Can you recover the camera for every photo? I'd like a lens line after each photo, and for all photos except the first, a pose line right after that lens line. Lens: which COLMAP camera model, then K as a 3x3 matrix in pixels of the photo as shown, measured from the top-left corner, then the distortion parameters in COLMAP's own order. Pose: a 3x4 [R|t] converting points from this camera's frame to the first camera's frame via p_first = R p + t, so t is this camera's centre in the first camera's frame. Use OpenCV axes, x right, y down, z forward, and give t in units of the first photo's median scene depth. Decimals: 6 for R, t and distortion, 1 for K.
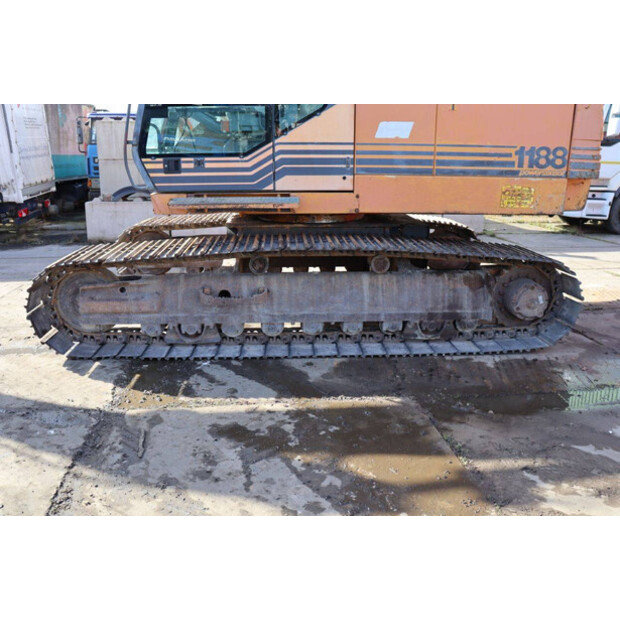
lens RADIAL K [[560.4, 0, 310.0], [0, 560.4, 310.0], [0, 0, 1]] dist [-0.146386, 0.175075]
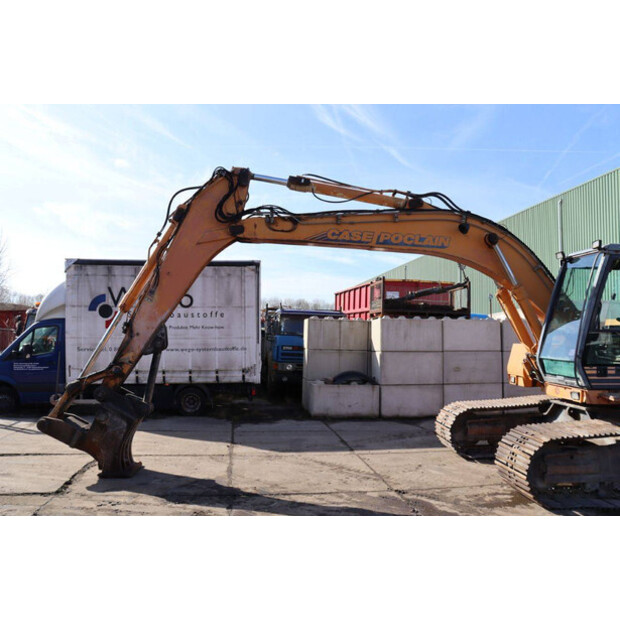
lens RADIAL K [[510.7, 0, 307.1], [0, 510.7, 306.0], [0, 0, 1]] dist [-0.177192, 0.161675]
pose [[0.999507, 0.018792, 0.025167, -1.055723], [-0.009698, 0.946757, -0.321802, 0.005822], [-0.029875, 0.321399, 0.946473, -0.292307]]
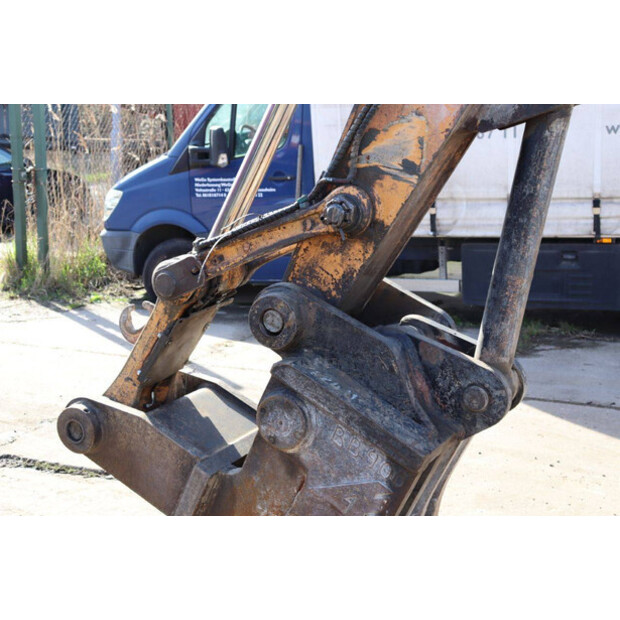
lens RADIAL K [[984.2, 0, 310.0], [0, 984.2, 310.0], [0, 0, 1]] dist [0.145302, 0.034407]
pose [[0.860279, 0.086831, -0.502375, -1.283700], [-0.124517, 0.991333, -0.041883, -0.190537], [0.494385, 0.098585, 0.863635, 0.639597]]
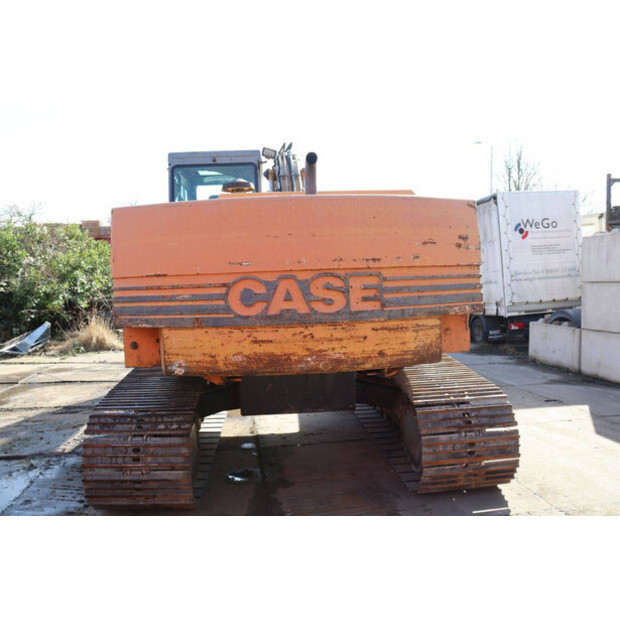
lens RADIAL K [[510.7, 0, 307.1], [0, 510.7, 306.0], [0, 0, 1]] dist [-0.177192, 0.161675]
pose [[0.028250, 0.045503, -0.998565, 1.231276], [-0.241219, 0.969751, 0.037366, -0.364234], [0.970059, 0.239818, 0.038372, 1.240027]]
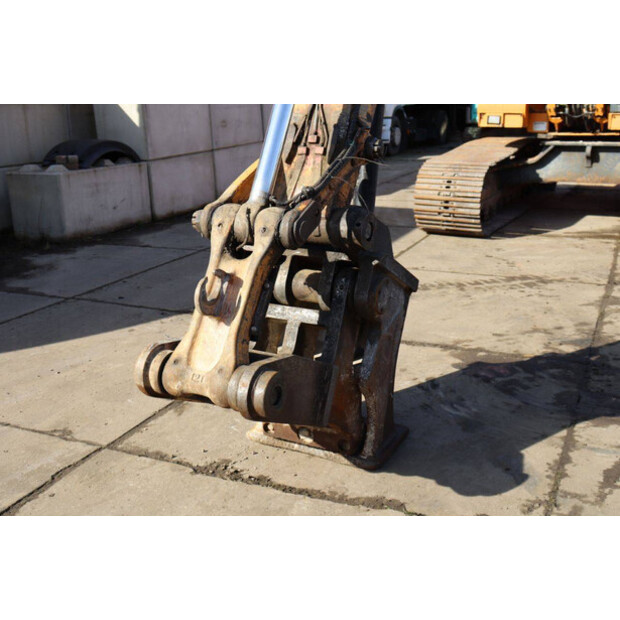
lens RADIAL K [[753.0, 0, 307.0], [0, 753.0, 309.6], [0, 0, 1]] dist [-0.038814, 0.261266]
pose [[0.520902, -0.260061, 0.813037, -2.213743], [0.245500, 0.957862, 0.149096, -0.262622], [-0.817552, 0.121936, 0.562797, 0.814138]]
